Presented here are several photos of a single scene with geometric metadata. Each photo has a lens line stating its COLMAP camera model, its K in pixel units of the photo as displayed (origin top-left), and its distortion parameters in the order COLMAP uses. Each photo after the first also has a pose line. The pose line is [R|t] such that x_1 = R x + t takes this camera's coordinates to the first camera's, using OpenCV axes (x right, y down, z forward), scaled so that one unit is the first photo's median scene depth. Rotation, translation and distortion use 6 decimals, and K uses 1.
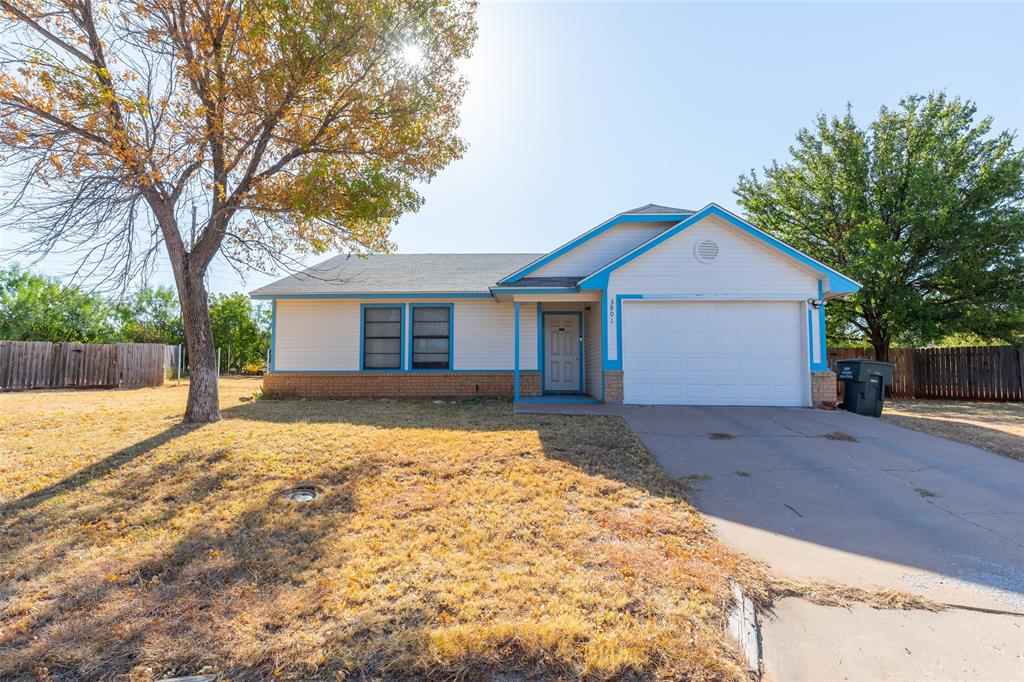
lens RADIAL K [[497.4, 0, 509.2], [0, 497.4, 343.9], [0, 0, 1]] dist [0.001763, 0.000243]
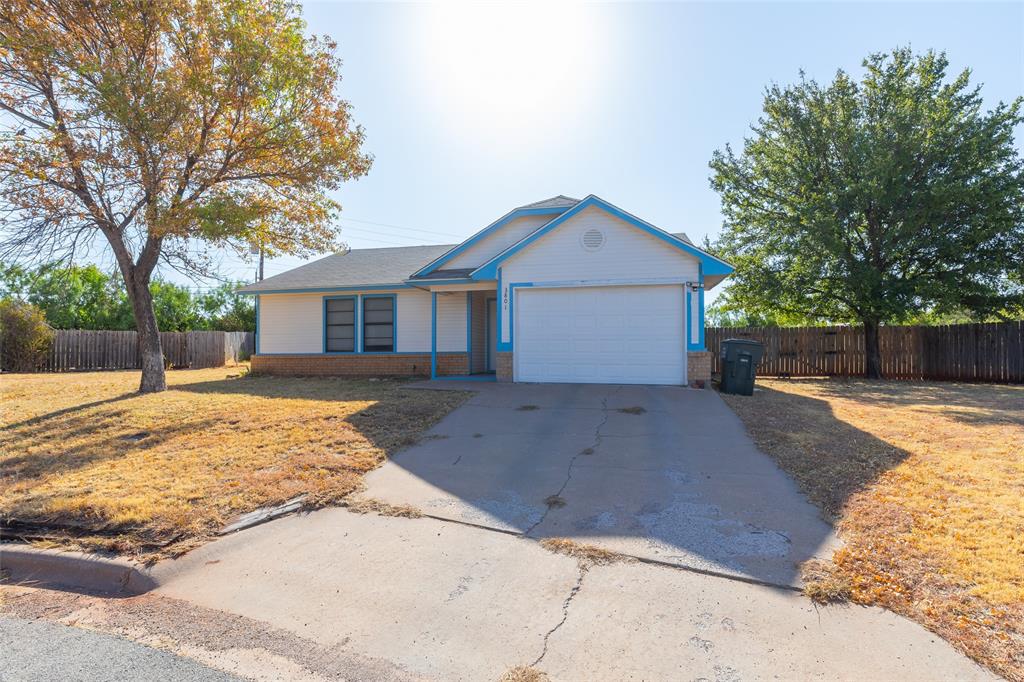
lens RADIAL K [[504.4, 0, 514.4], [0, 504.4, 352.0], [0, 0, 1]] dist [0.000643, 0.000654]
pose [[0.982298, -0.005767, -0.187238, 0.383480], [0.015764, 0.998526, 0.051942, -0.004085], [0.186663, -0.053975, 0.980940, -0.094785]]
